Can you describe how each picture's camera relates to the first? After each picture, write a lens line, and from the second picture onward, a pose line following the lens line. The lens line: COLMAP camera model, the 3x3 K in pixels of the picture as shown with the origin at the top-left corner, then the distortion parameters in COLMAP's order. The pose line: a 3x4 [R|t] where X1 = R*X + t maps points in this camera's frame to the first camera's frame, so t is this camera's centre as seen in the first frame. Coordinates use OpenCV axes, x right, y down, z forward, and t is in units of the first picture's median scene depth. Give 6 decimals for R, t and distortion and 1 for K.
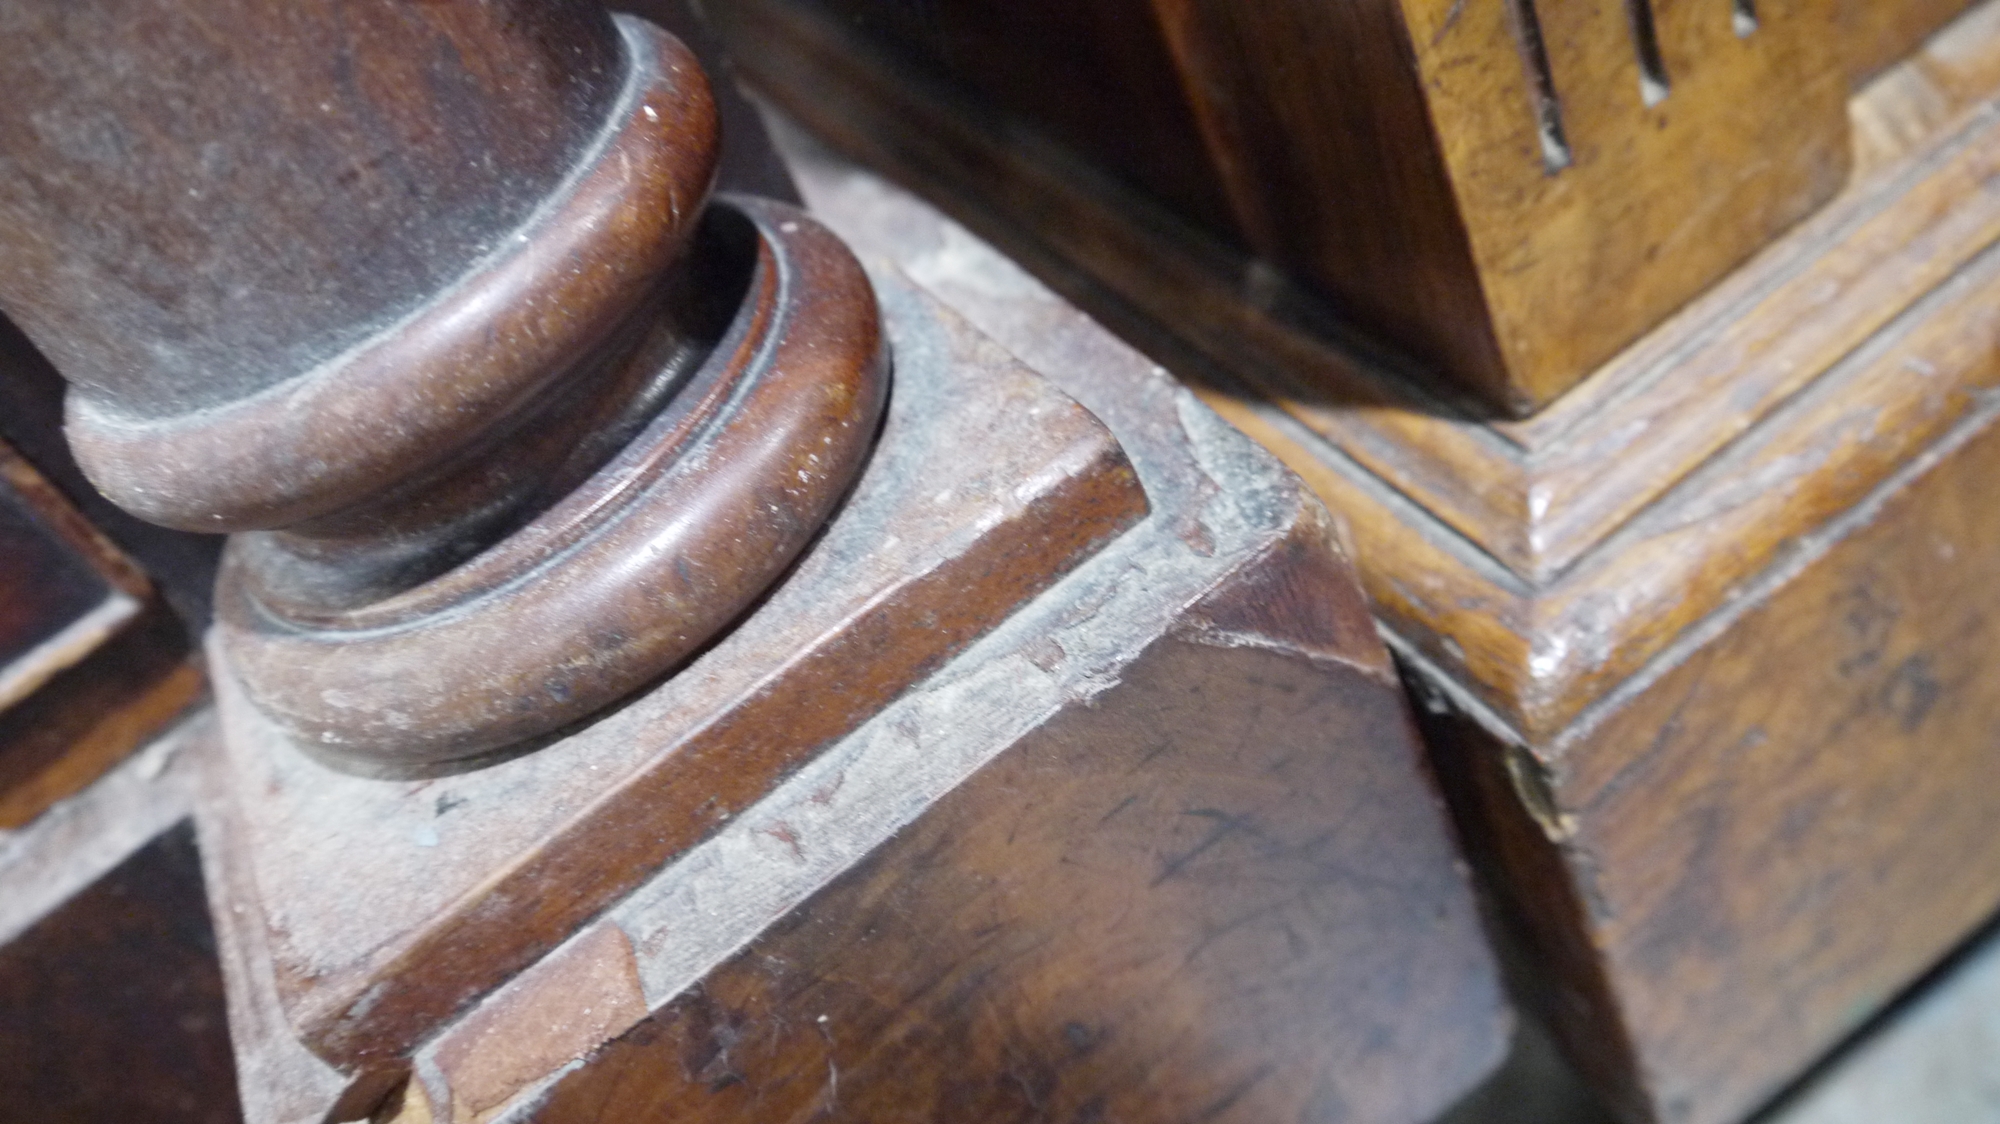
lens RADIAL K [[1676.3, 0, 988.1], [0, 1676.3, 558.1], [0, 0, 1]] dist [-0.032691, 0.009838]
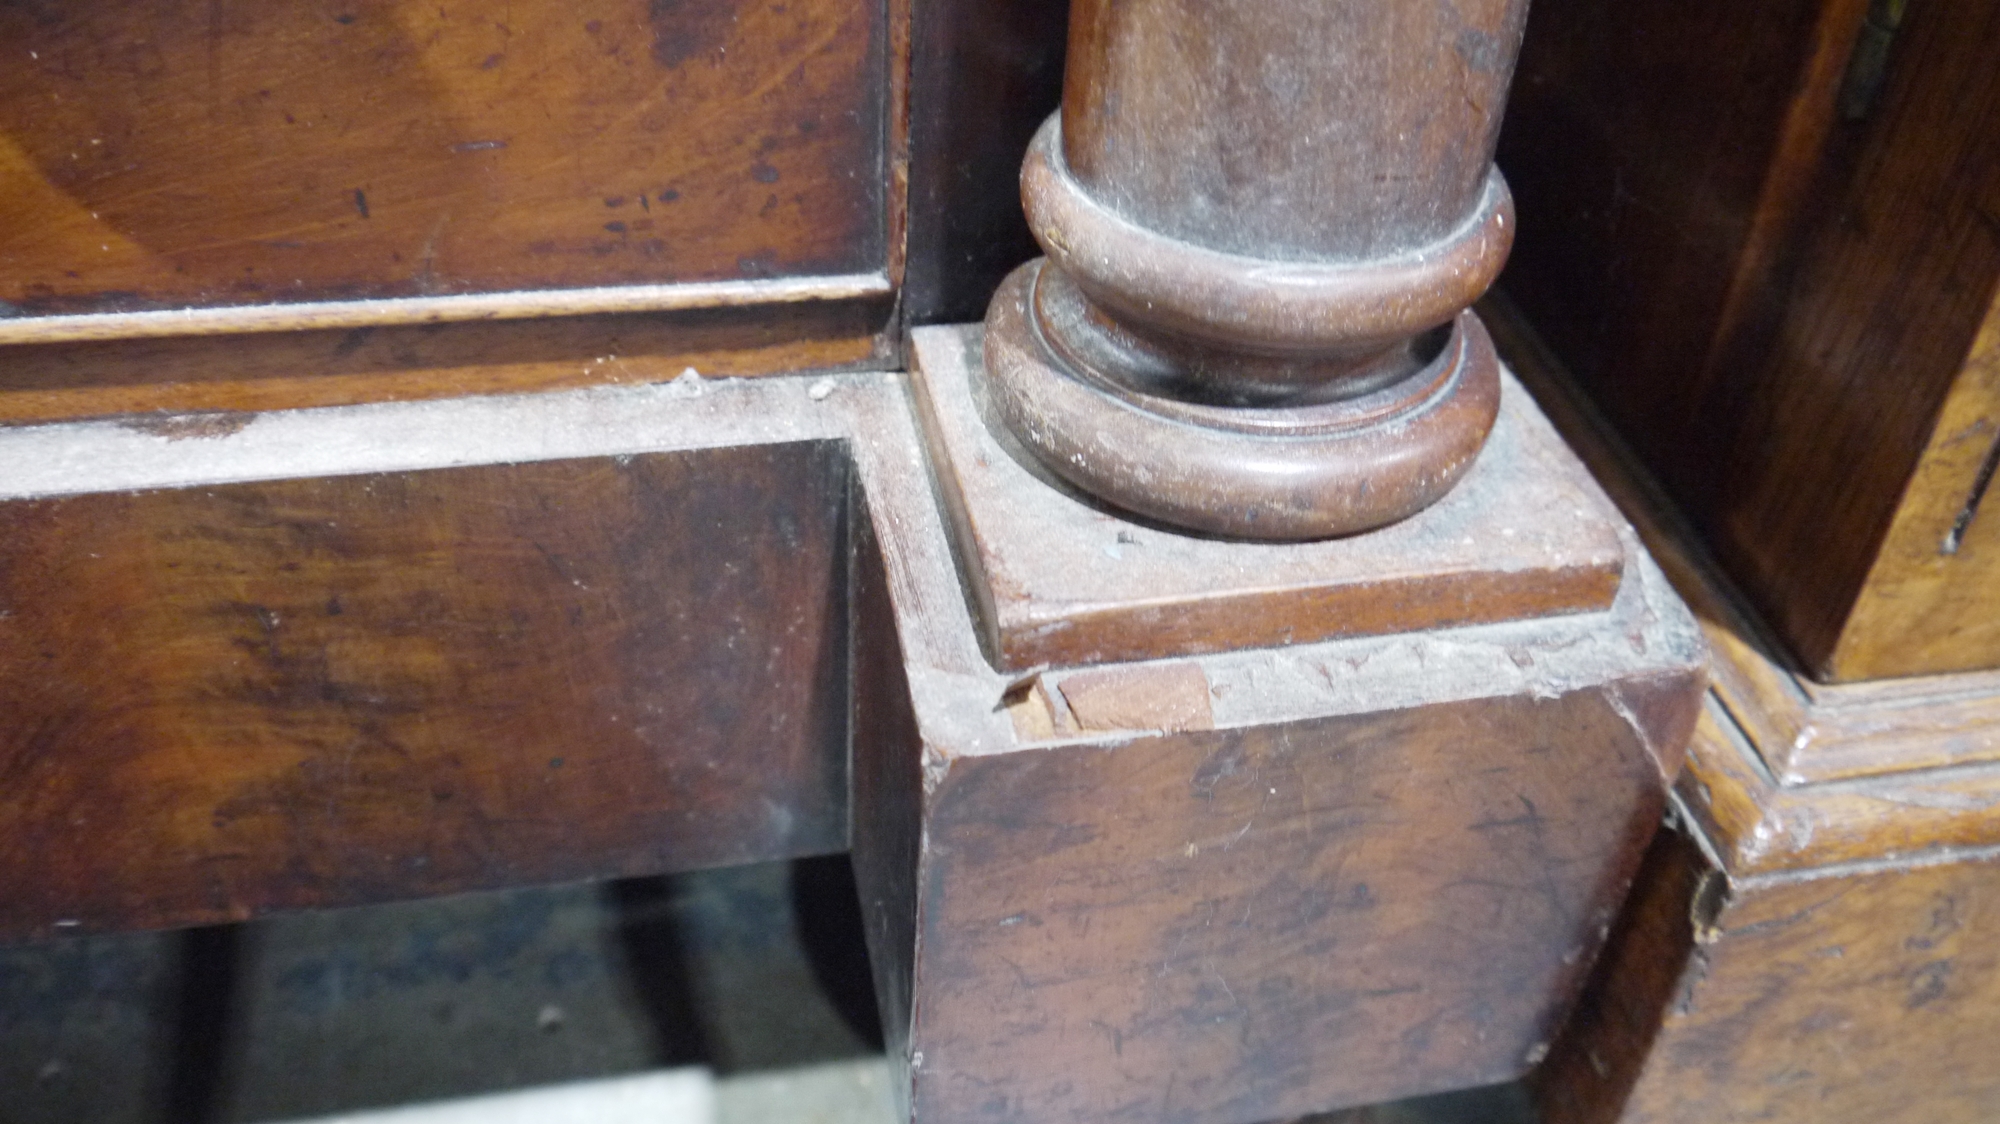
lens RADIAL K [[1676.3, 0, 1010.9], [0, 1676.3, 563.5], [0, 0, 1]] dist [-0.032691, 0.009838]
pose [[0.857795, 0.510959, 0.055760, -0.483185], [-0.511120, 0.859420, -0.012412, 0.236502], [-0.054263, -0.017853, 0.998367, -0.476106]]
